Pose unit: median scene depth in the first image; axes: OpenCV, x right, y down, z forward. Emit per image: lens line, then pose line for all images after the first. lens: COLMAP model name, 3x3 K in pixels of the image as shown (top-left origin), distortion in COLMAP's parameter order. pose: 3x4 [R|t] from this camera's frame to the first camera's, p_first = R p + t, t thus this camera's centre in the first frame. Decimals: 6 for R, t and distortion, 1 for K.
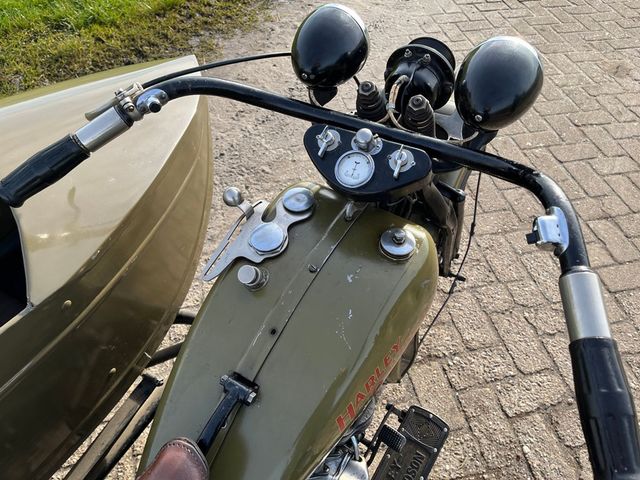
lens RADIAL K [[491.3, 0, 292.6], [0, 491.3, 239.6], [0, 0, 1]] dist [0.014890, -0.004230]
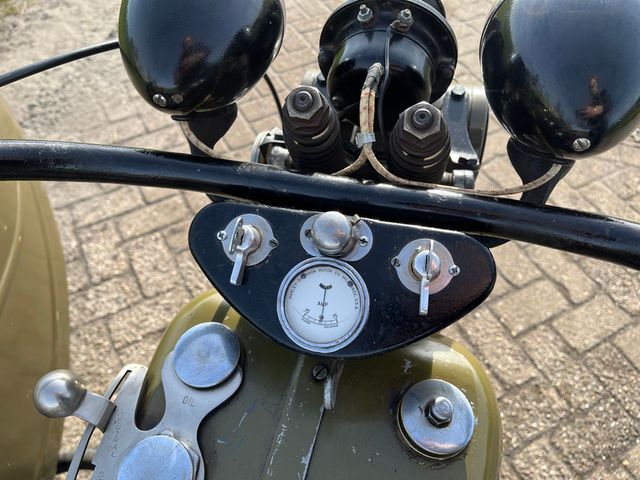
lens RADIAL K [[491.3, 0, 292.6], [0, 491.3, 239.6], [0, 0, 1]] dist [0.014890, -0.004230]
pose [[0.962496, -0.211675, 0.169690, 0.037937], [0.200665, 0.976405, 0.079797, -0.226975], [-0.182577, -0.042753, 0.982262, 0.560045]]
